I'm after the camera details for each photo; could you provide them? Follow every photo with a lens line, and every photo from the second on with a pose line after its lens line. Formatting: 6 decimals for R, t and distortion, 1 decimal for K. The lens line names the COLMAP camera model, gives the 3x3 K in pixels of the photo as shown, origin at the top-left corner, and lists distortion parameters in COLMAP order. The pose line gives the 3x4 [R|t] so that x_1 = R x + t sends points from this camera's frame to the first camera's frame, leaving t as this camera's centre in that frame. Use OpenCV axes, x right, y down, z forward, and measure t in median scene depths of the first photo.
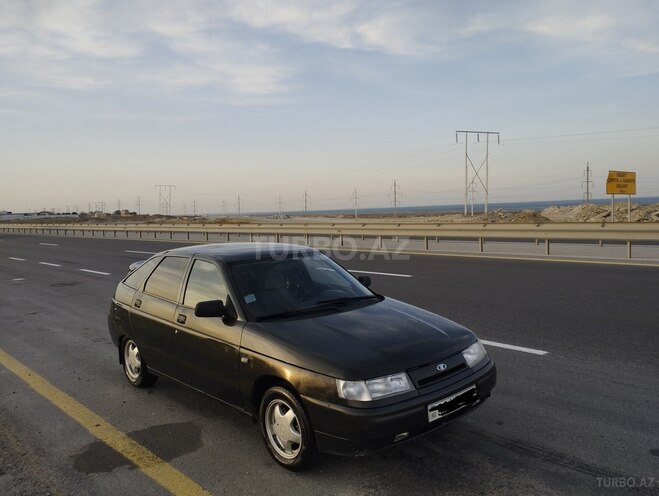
lens RADIAL K [[540.7, 0, 329.8], [0, 540.7, 253.6], [0, 0, 1]] dist [0.102812, -0.116838]
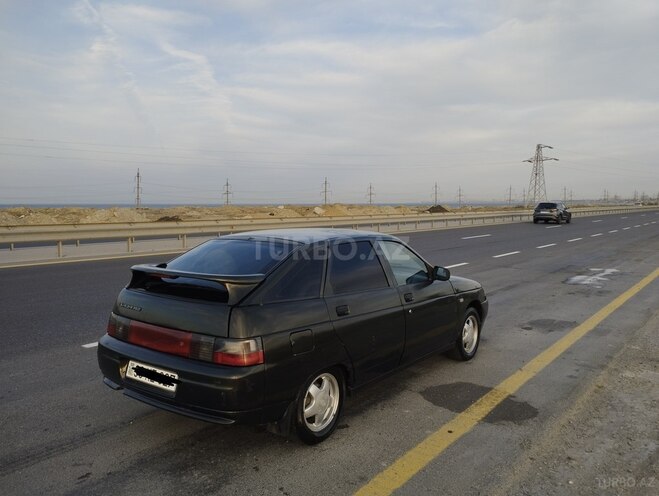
lens RADIAL K [[540.7, 0, 330.0], [0, 540.7, 248.6], [0, 0, 1]] dist [0.102812, -0.116838]
pose [[-0.179543, -0.045766, 0.982685, -1.301021], [0.092538, 0.993702, 0.063186, -0.047404], [-0.979388, 0.102280, -0.174177, 1.395354]]
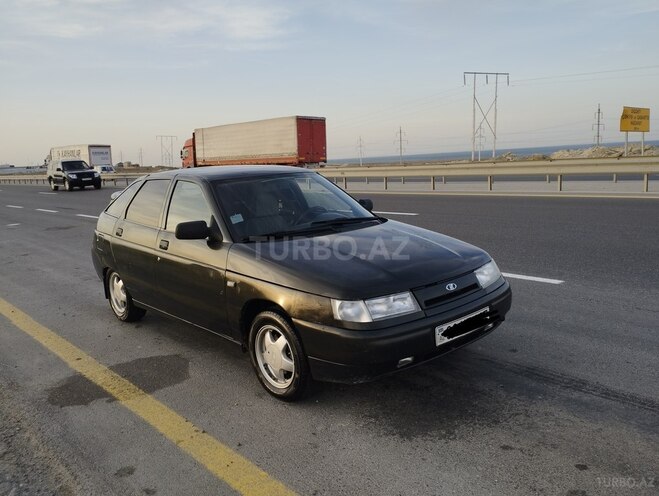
lens RADIAL K [[540.7, 0, 330.4], [0, 540.7, 255.7], [0, 0, 1]] dist [0.102812, -0.116838]
pose [[0.999878, -0.012526, -0.009378, 0.015004], [0.013360, 0.995392, 0.094951, 0.059811], [0.008145, -0.095065, 0.995438, 0.103836]]
